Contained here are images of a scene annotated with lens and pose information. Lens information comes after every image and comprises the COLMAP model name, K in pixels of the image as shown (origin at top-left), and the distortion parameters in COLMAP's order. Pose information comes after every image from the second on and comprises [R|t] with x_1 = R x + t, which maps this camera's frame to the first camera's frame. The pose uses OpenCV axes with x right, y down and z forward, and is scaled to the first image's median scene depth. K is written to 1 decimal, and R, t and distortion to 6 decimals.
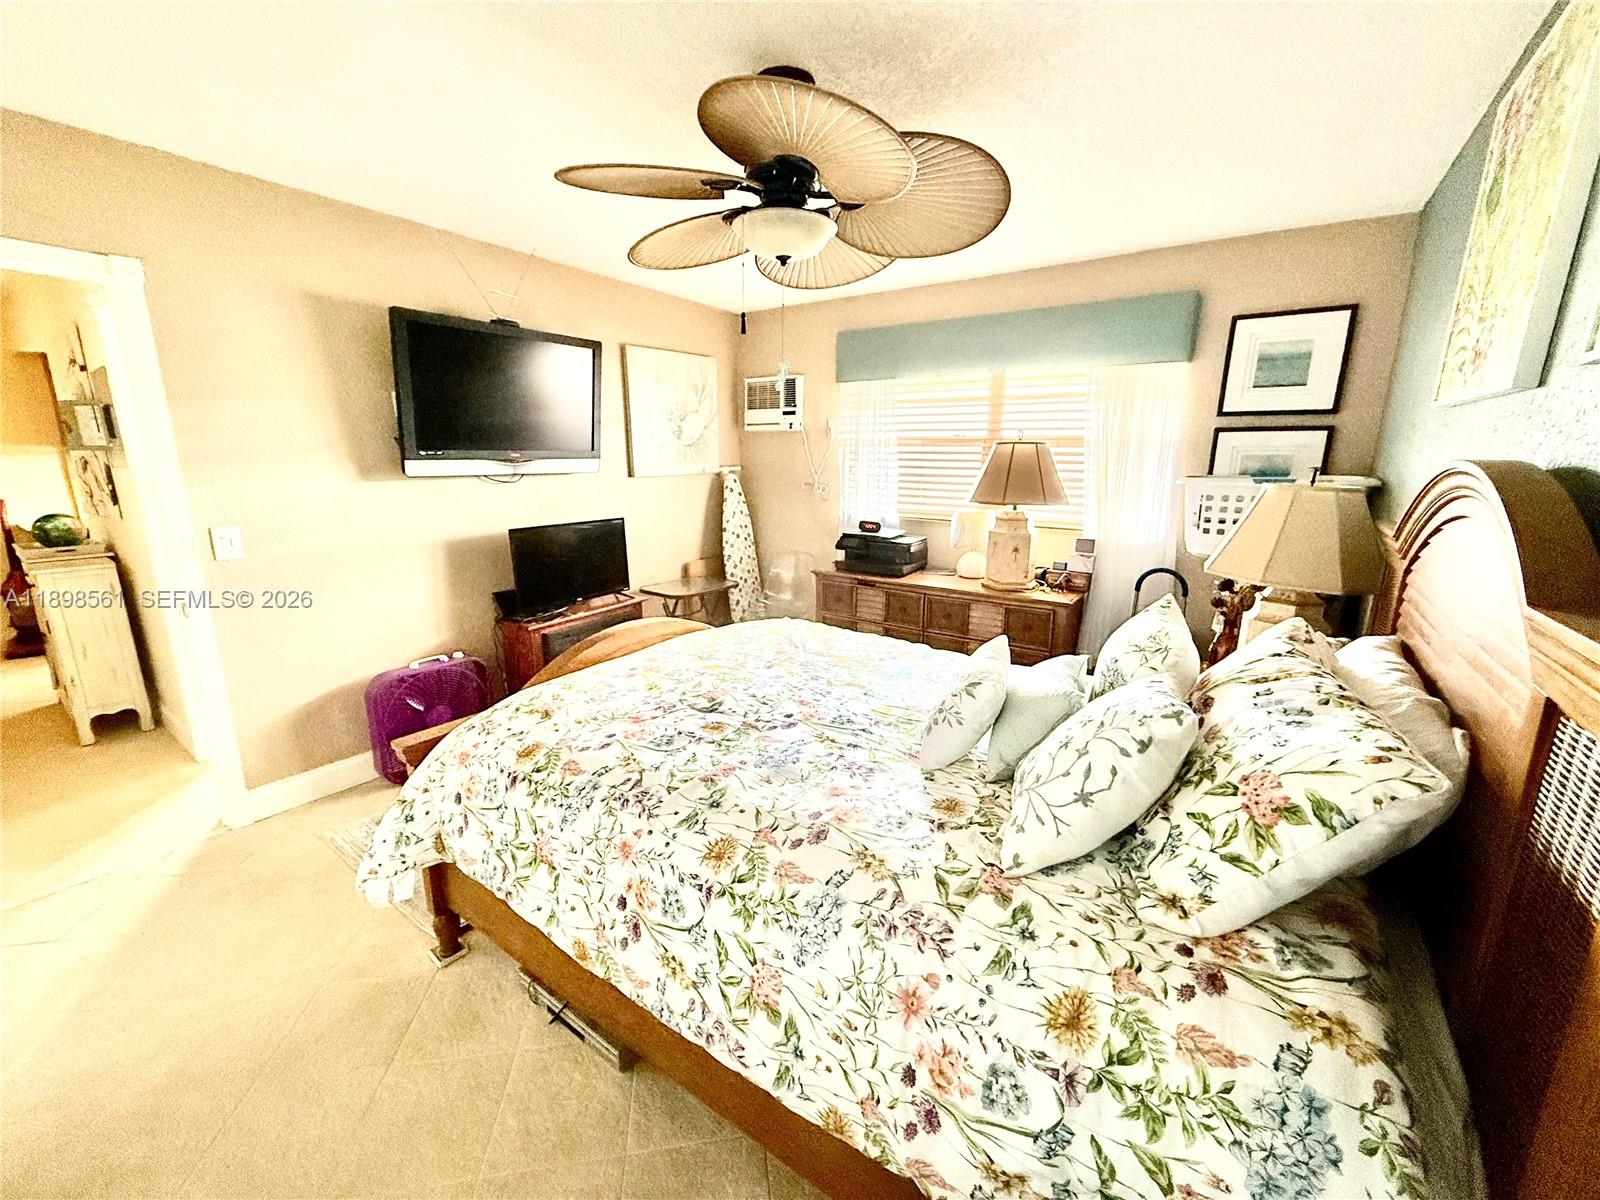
lens RADIAL K [[637.2, 0, 799.3], [0, 637.2, 602.4], [0, 0, 1]] dist [-0.000855, 0.000331]
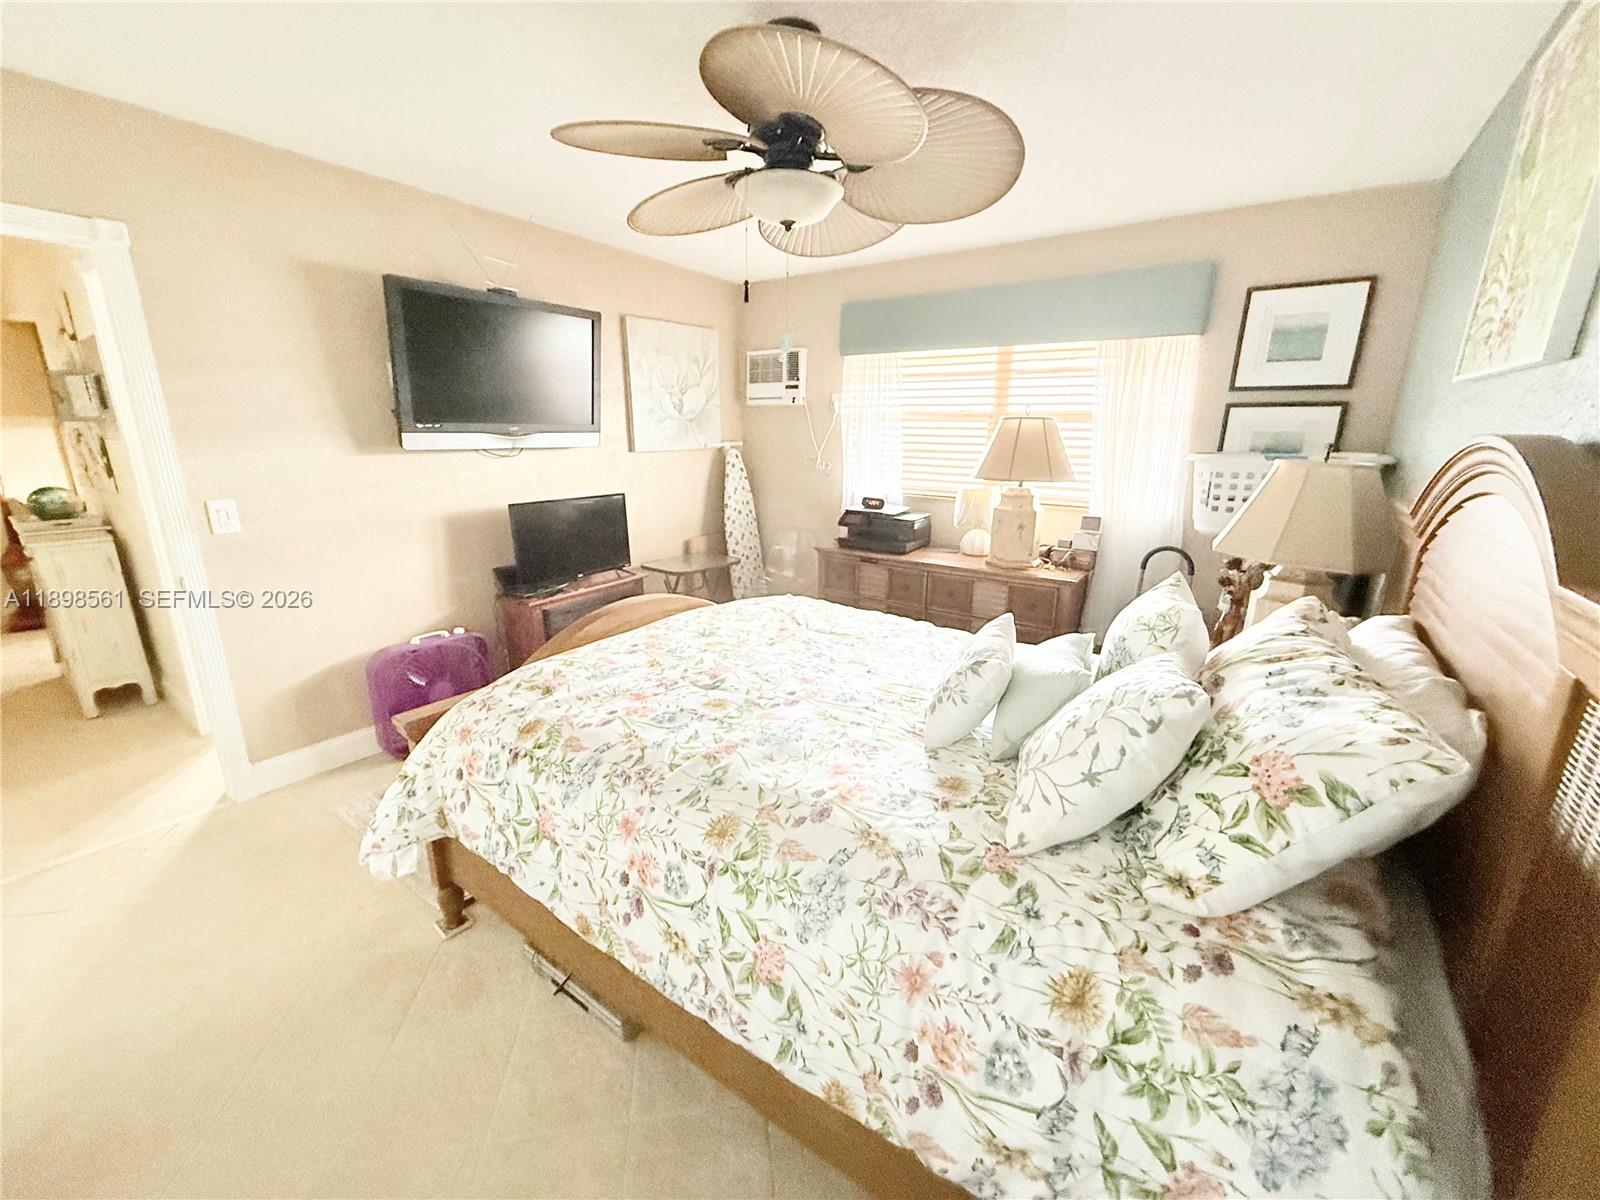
lens RADIAL K [[637.2, 0, 799.3], [0, 637.2, 602.4], [0, 0, 1]] dist [-0.000855, 0.000331]
pose [[0.999988, 0.004556, -0.001701, -0.004146], [-0.004493, 0.999367, 0.035279, 0.001679], [0.001860, -0.035271, 0.999376, 0.015811]]
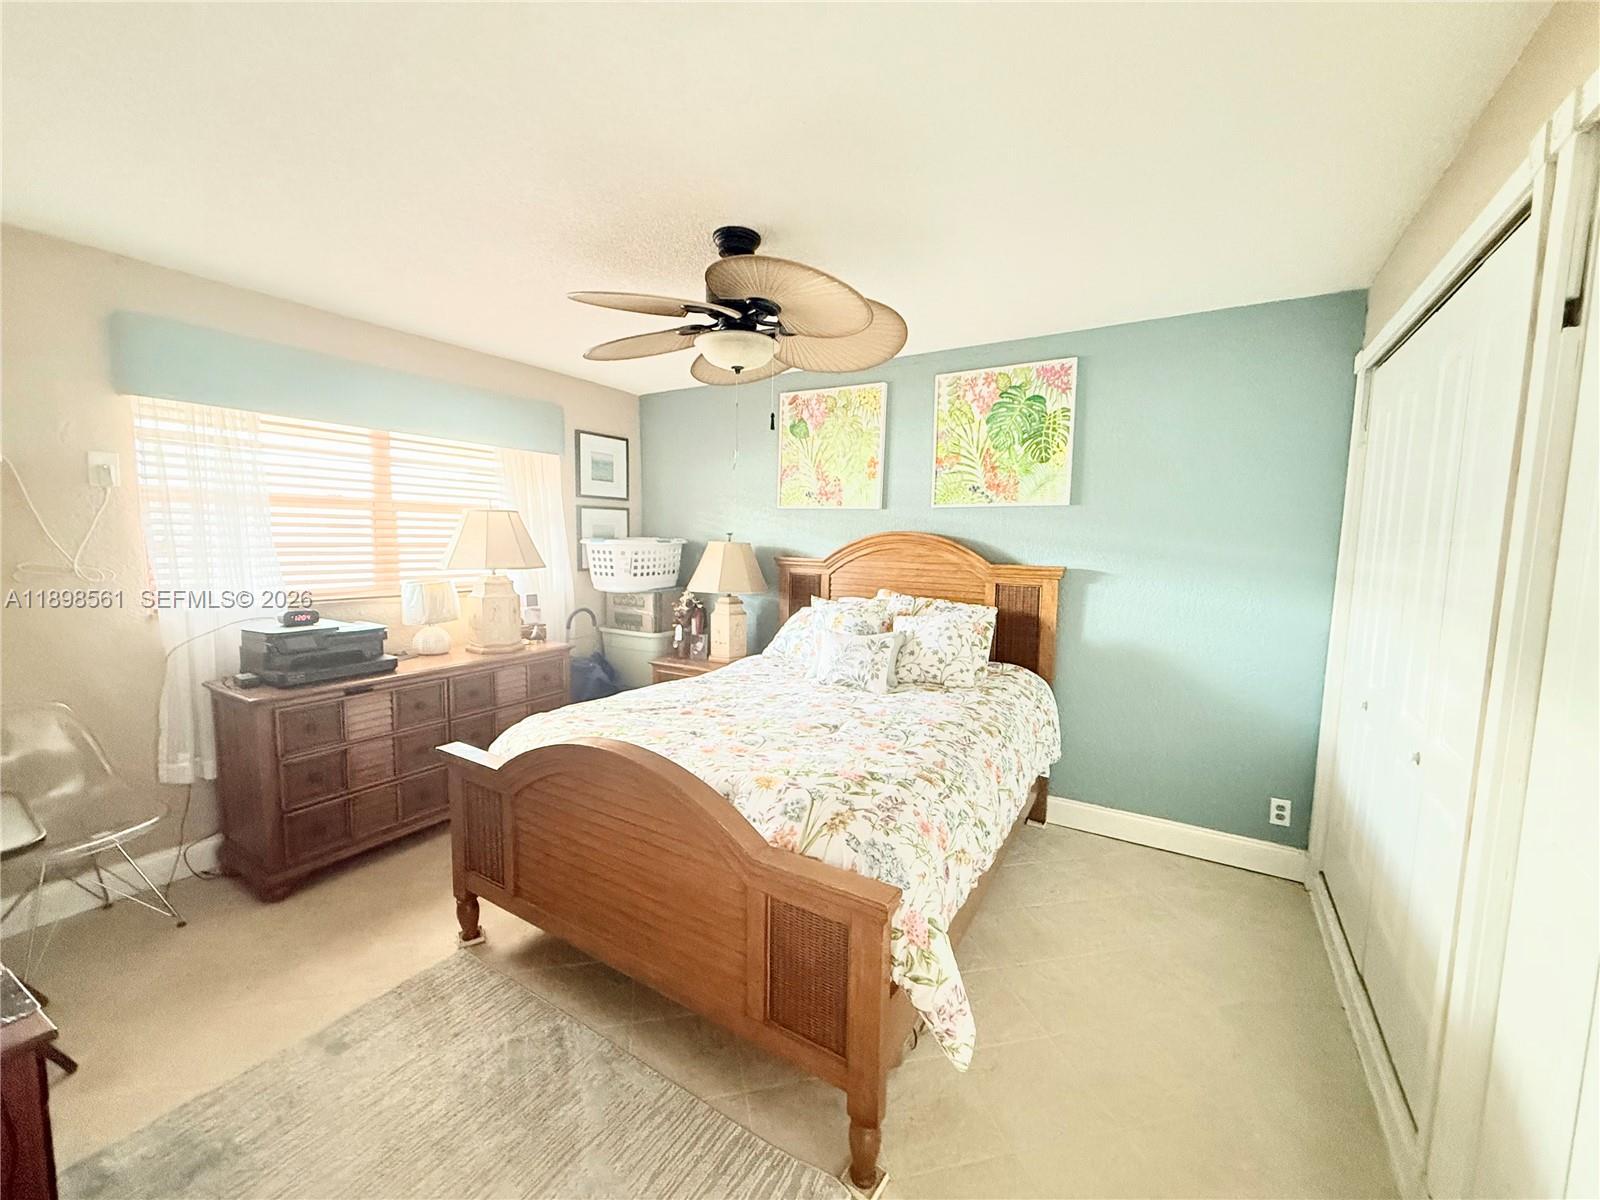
lens RADIAL K [[637.2, 0, 799.3], [0, 637.2, 602.4], [0, 0, 1]] dist [-0.000855, 0.000331]
pose [[-0.066031, -0.113858, 0.991300, -1.621502], [0.206453, 0.970412, 0.125211, -0.290030], [-0.976226, 0.212924, -0.040570, 1.286779]]
